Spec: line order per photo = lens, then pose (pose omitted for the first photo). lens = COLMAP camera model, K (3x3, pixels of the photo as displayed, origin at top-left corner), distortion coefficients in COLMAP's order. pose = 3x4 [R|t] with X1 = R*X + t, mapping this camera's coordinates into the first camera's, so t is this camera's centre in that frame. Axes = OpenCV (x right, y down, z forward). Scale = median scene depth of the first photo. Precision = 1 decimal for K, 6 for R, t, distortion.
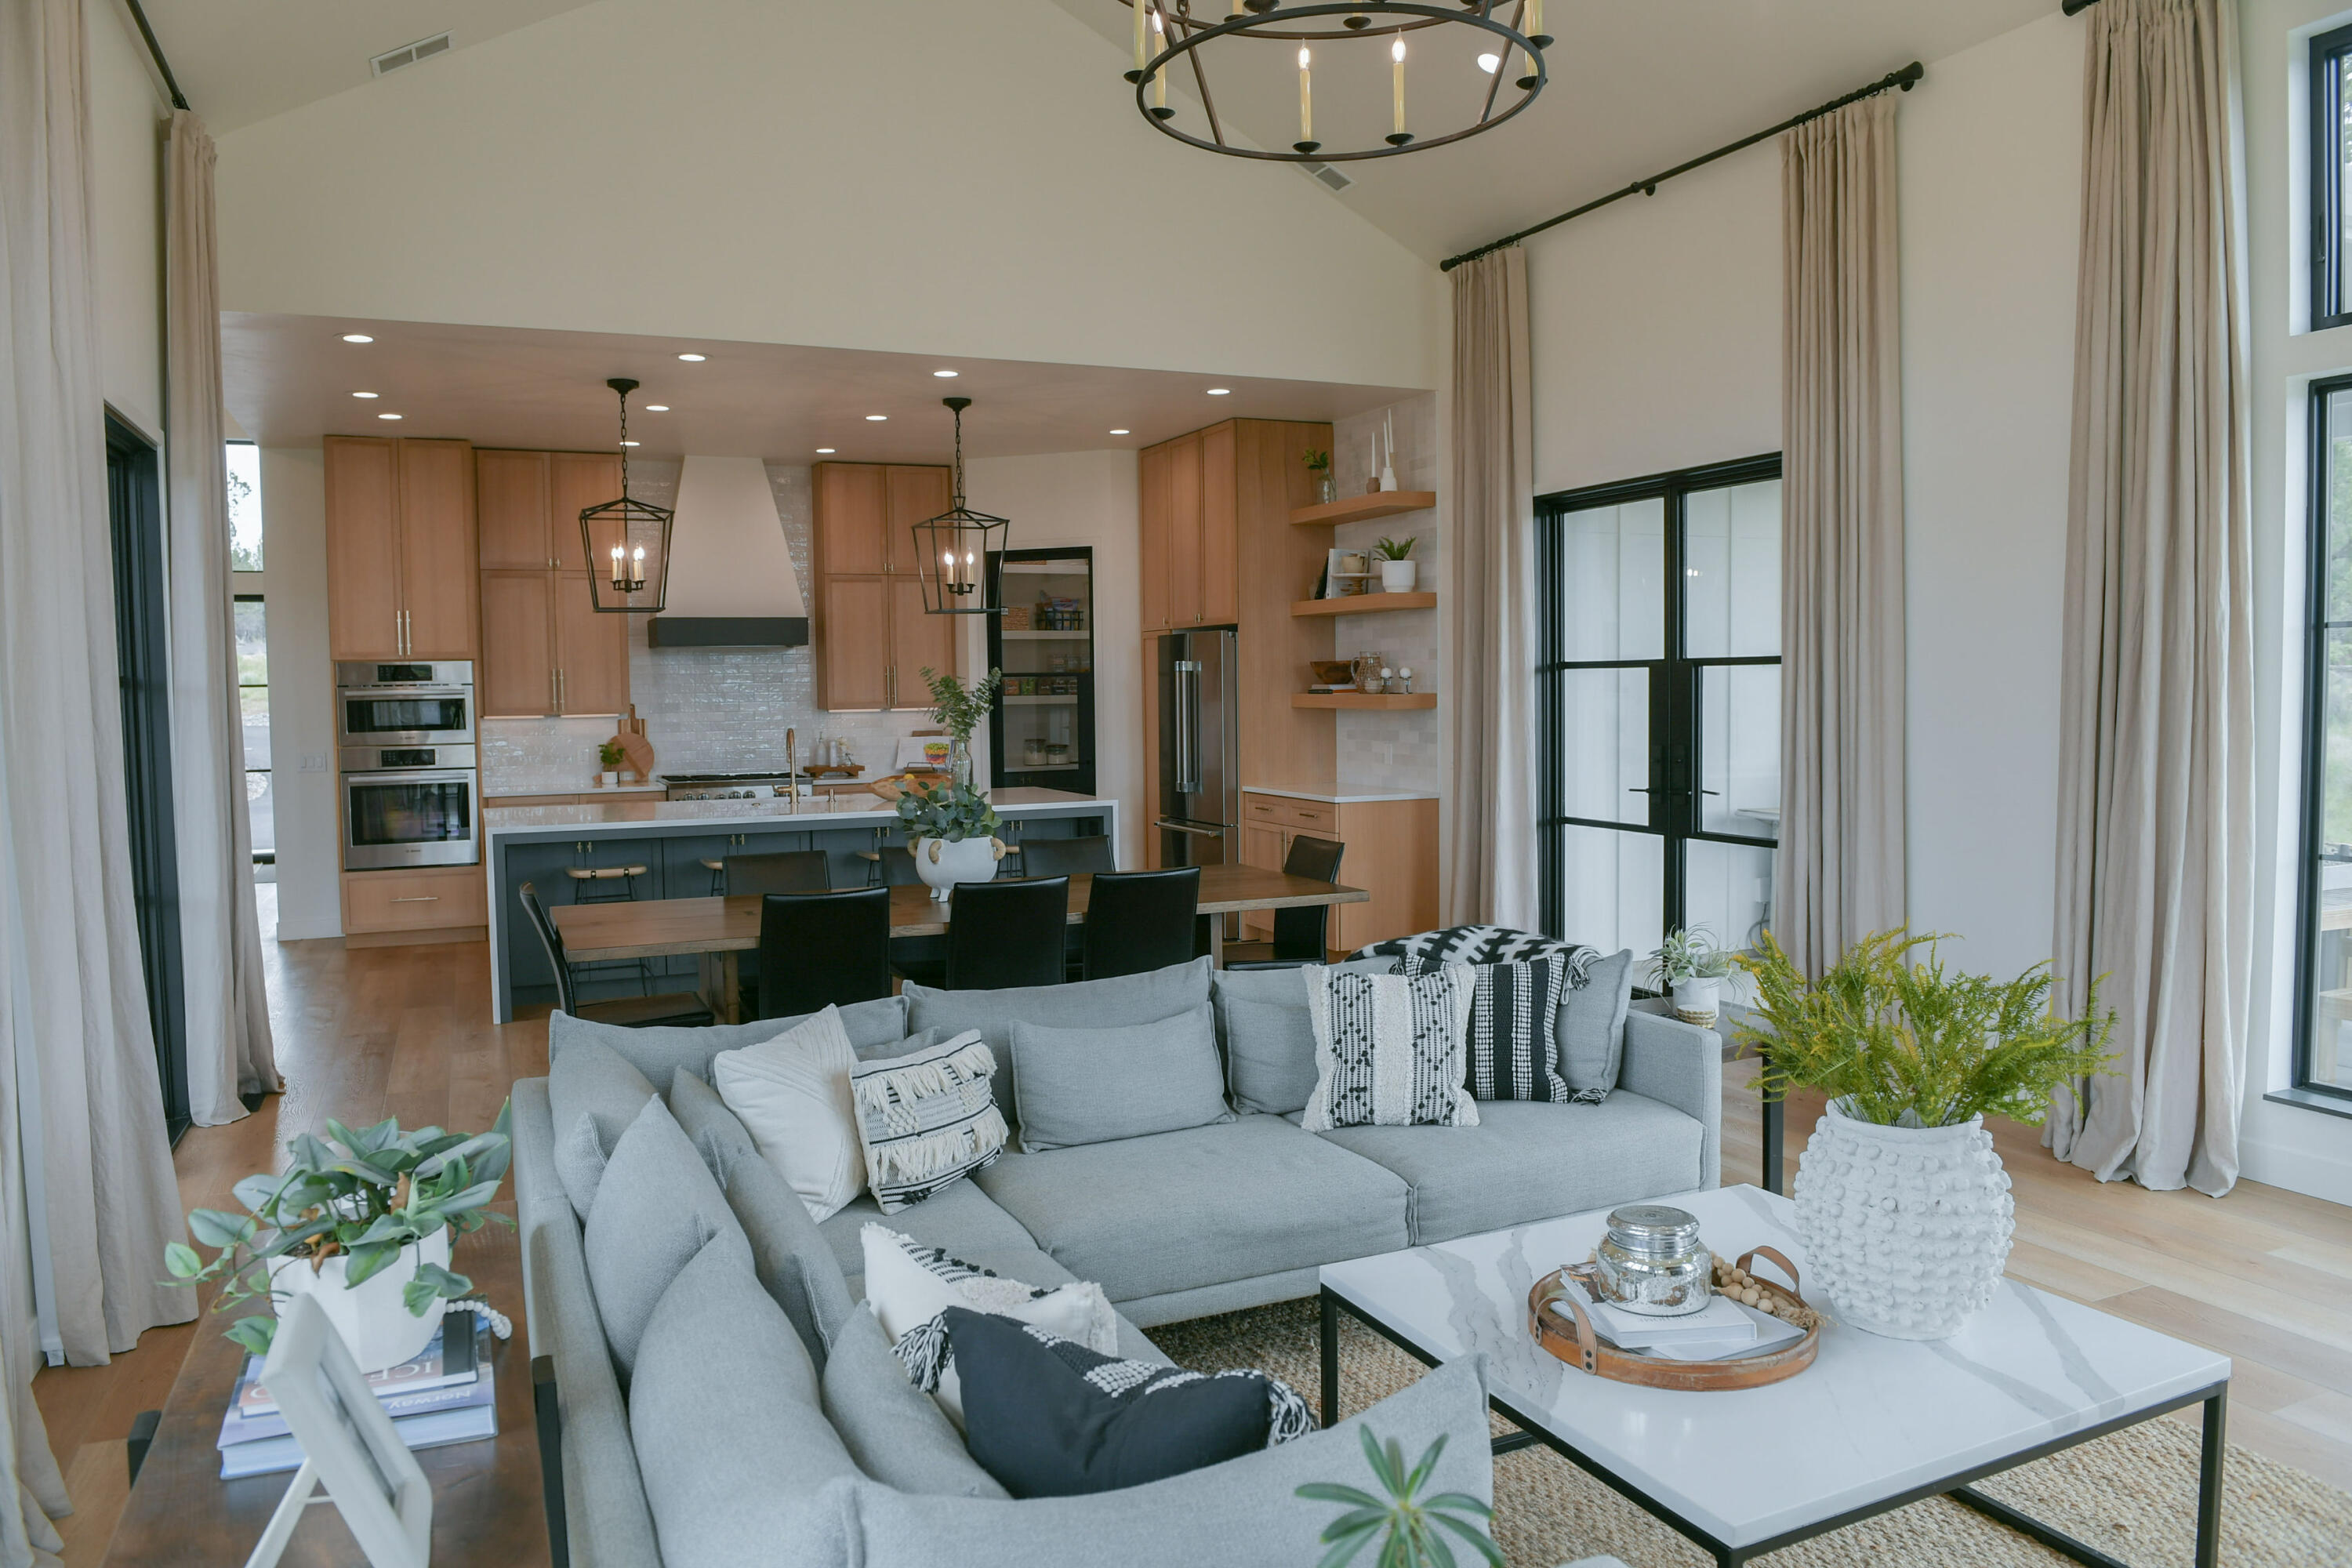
lens RADIAL K [[1625.7, 0, 1170.6], [0, 1625.7, 773.3], [0, 0, 1]] dist [-0.047515, -0.005060]
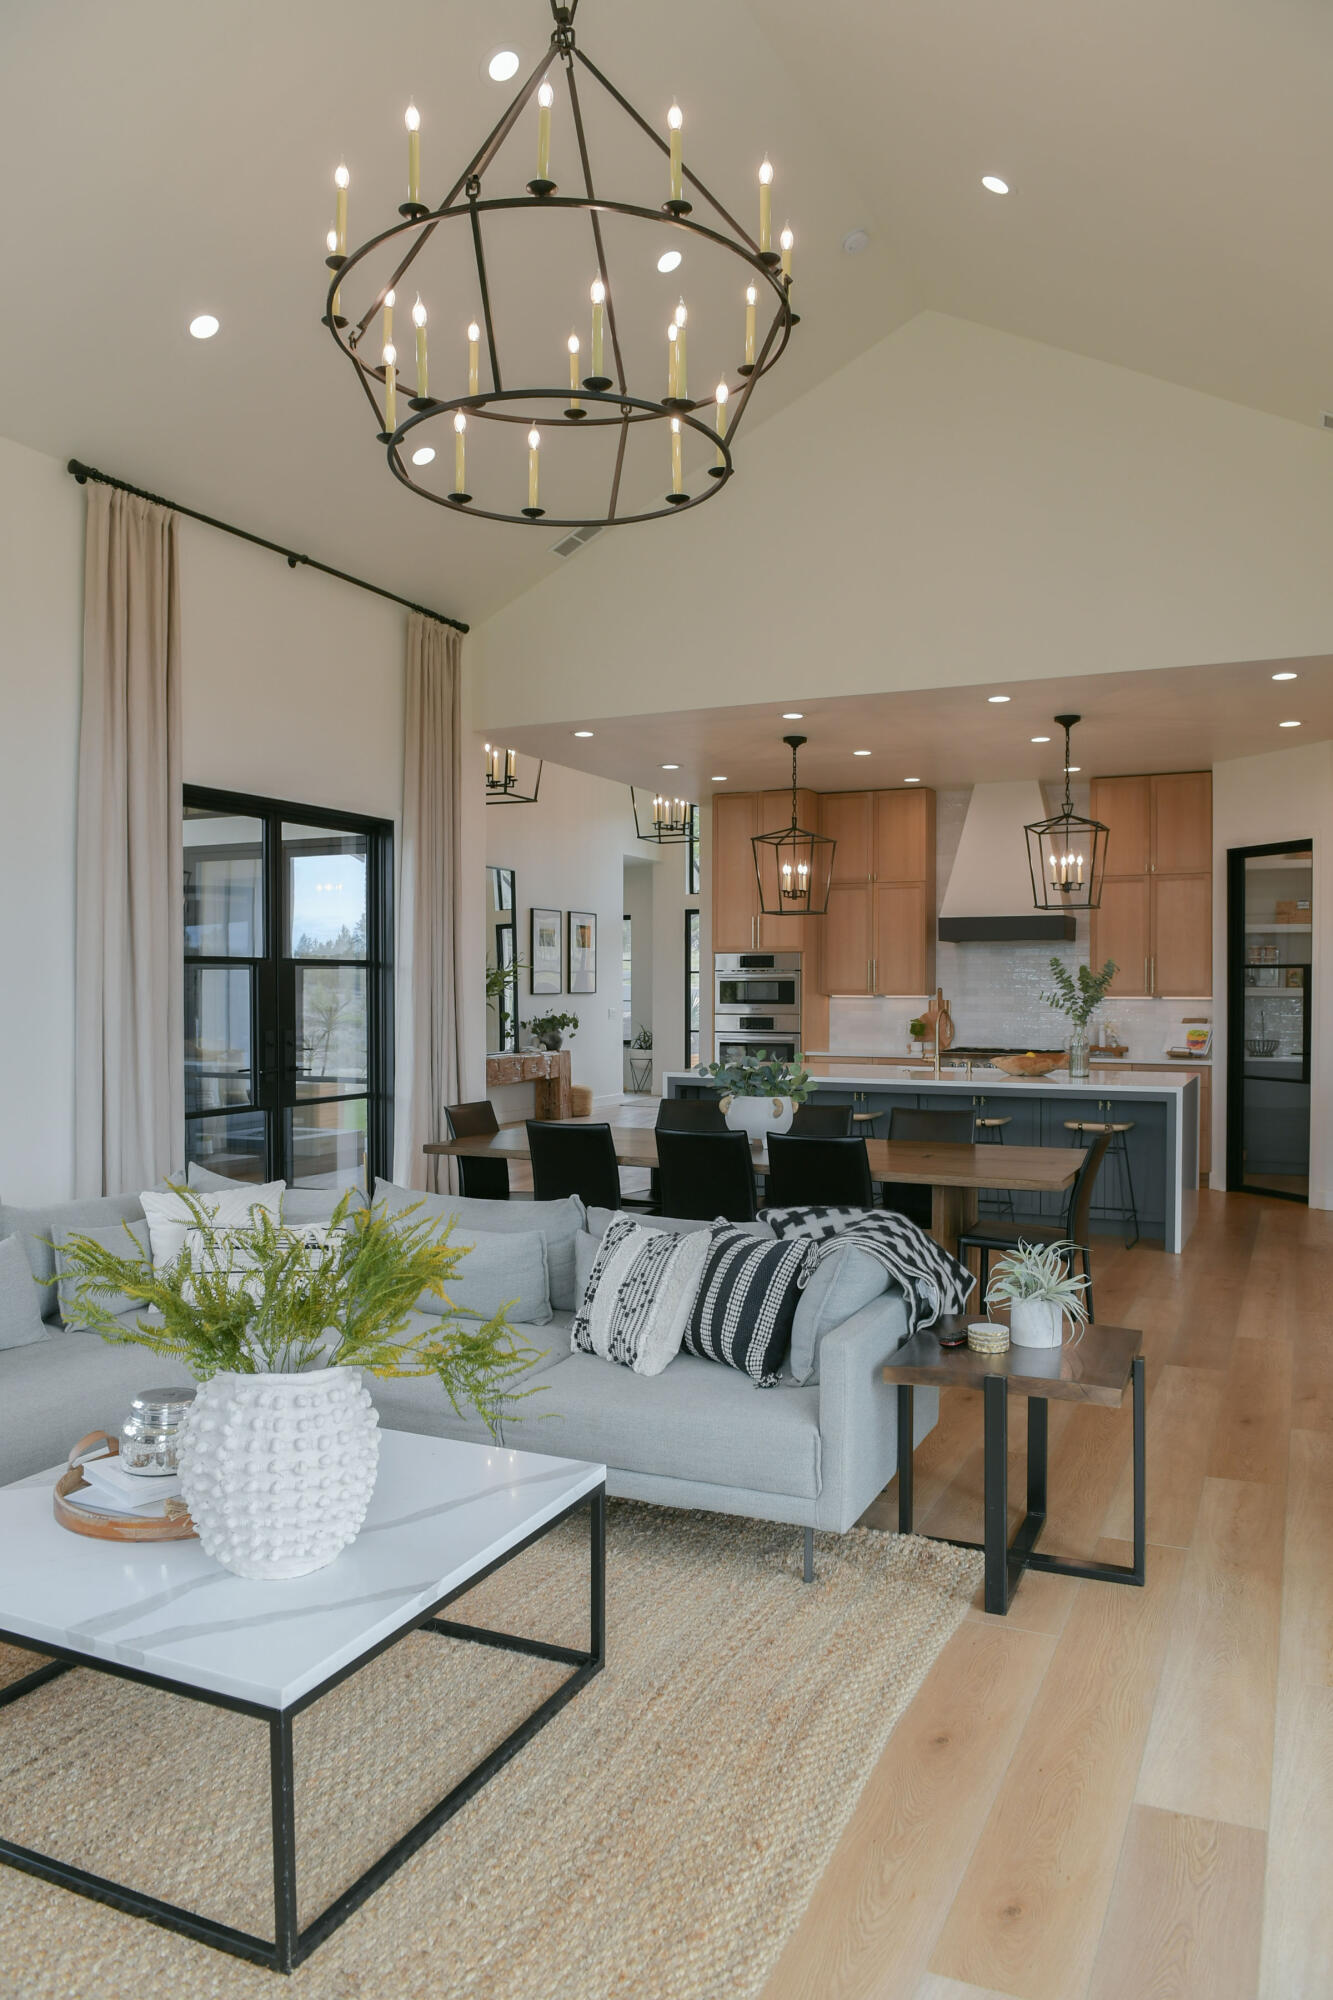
lens RADIAL K [[1382.4, 0, 650.3], [0, 1382.4, 999.7], [0, 0, 1]] dist [-0.047515, -0.005060]
pose [[0.650829, 0.021778, -0.758912, 0.402365], [-0.050948, 0.998588, -0.015035, -0.008342], [0.757513, 0.048450, 0.651019, 0.180463]]
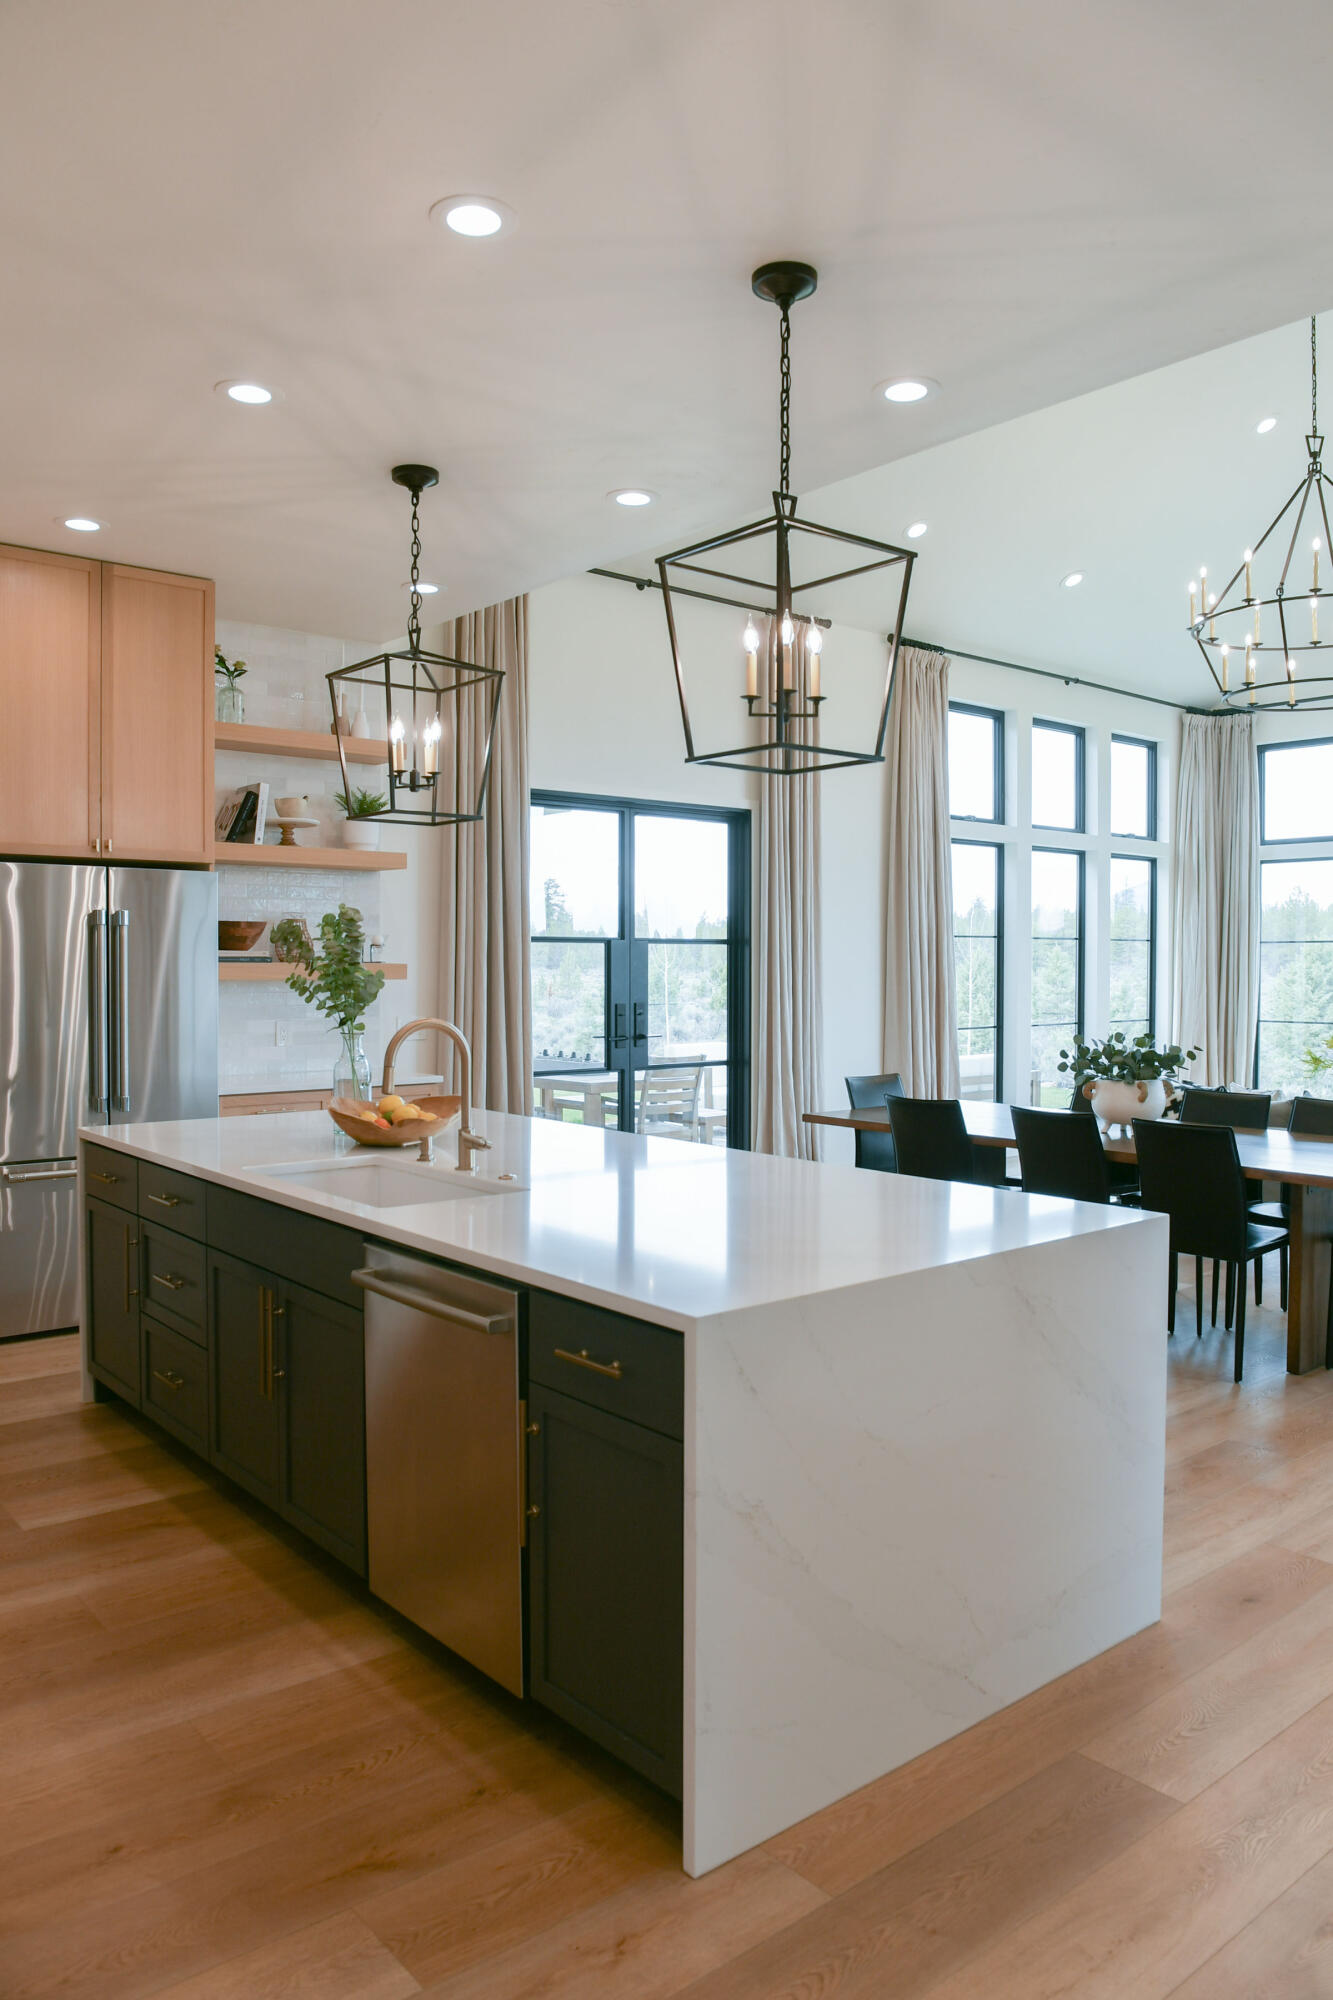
lens RADIAL K [[1382.4, 0, 669.1], [0, 1382.4, 1002.5], [0, 0, 1]] dist [-0.047515, -0.005060]
pose [[-0.277599, -0.014933, 0.960581, -0.659541], [0.052552, 0.998146, 0.030705, -0.042041], [-0.959259, 0.059004, -0.276300, 1.064659]]
